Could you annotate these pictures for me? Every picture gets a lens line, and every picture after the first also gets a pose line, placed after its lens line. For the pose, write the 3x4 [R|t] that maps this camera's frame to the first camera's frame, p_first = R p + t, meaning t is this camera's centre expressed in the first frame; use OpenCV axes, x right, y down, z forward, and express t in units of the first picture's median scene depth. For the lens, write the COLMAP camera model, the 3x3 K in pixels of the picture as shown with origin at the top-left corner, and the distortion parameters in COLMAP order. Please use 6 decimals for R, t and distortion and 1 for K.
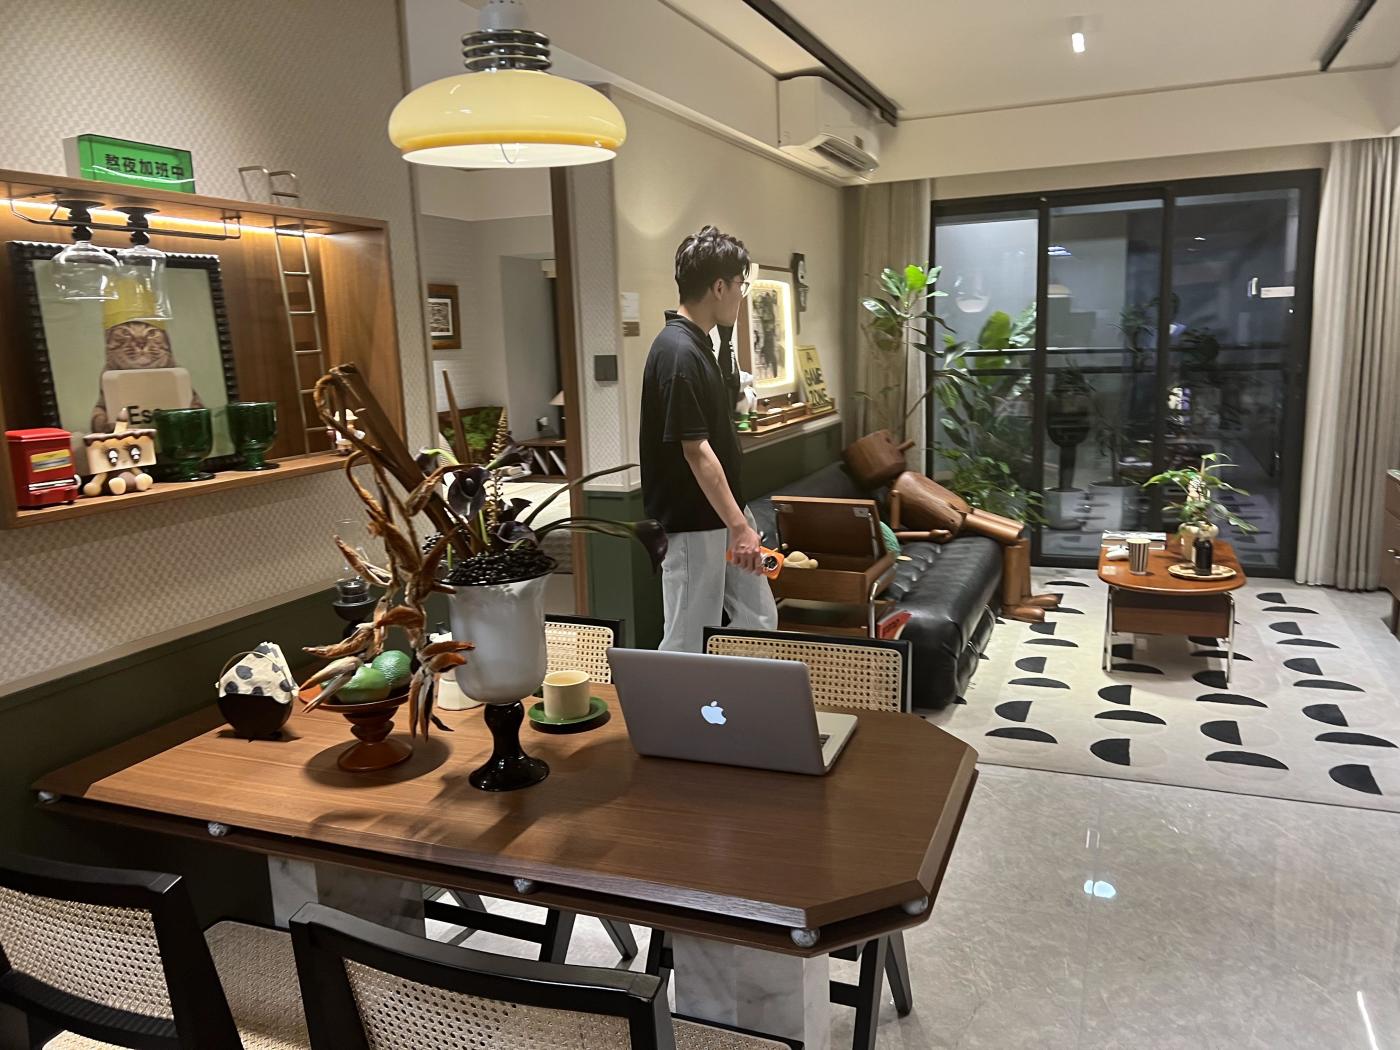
lens RADIAL K [[1057.5, 0, 700.0], [0, 1057.5, 525.0], [0, 0, 1]] dist [0.064664, -0.097447]
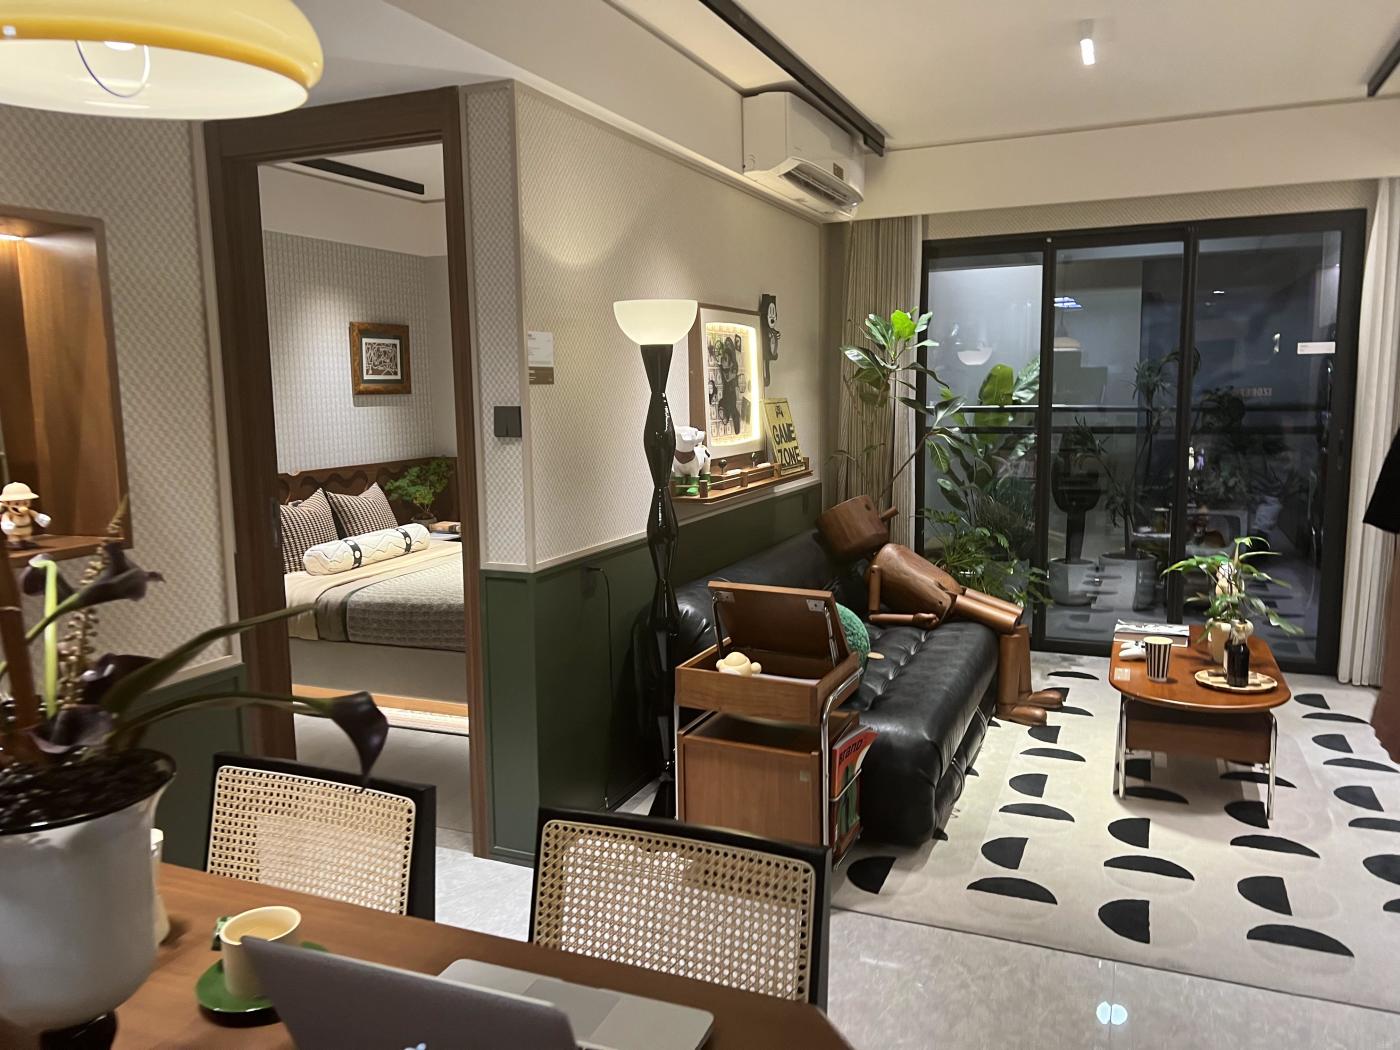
lens RADIAL K [[1045.9, 0, 700.0], [0, 1045.9, 525.0], [0, 0, 1]] dist [0.052131, -0.066785]
pose [[0.999718, 0.019857, -0.013031, 0.053323], [-0.020391, 0.998902, -0.042168, -0.027847], [0.012179, 0.042422, 0.999026, 0.144381]]
